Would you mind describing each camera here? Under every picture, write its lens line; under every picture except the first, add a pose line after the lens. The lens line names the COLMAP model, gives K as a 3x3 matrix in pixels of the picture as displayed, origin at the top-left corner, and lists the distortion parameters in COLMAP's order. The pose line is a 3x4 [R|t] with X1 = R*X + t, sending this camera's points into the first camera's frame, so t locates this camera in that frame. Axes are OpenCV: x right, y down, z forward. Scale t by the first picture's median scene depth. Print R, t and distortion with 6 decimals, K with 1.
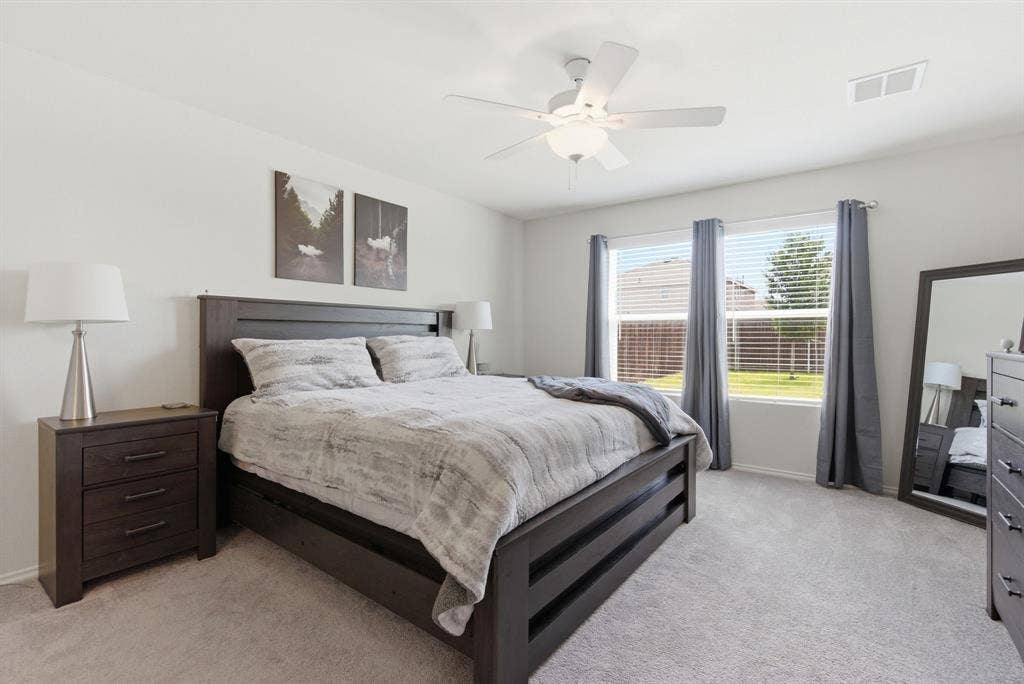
lens RADIAL K [[467.2, 0, 511.8], [0, 467.2, 341.3], [0, 0, 1]] dist [0.001979, -0.001449]
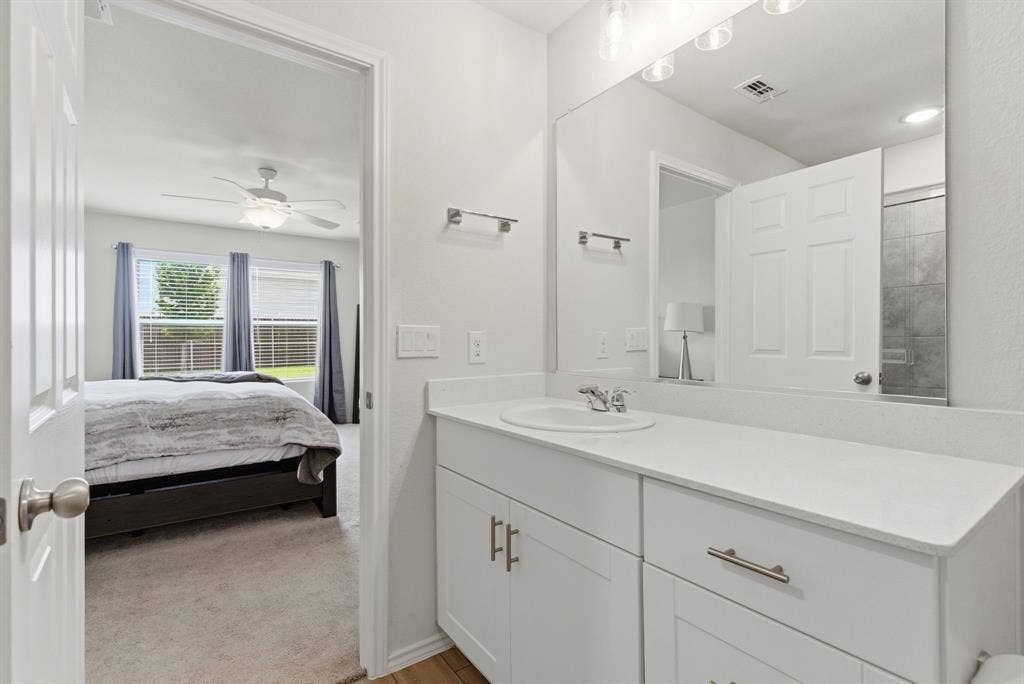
lens RADIAL K [[467.2, 0, 511.5], [0, 467.2, 339.3], [0, 0, 1]] dist [0.001979, -0.001449]
pose [[0.297105, -0.005730, 0.954828, -0.691810], [0.012126, 0.999924, 0.002228, -0.002527], [-0.954768, 0.010916, 0.297152, -0.163090]]
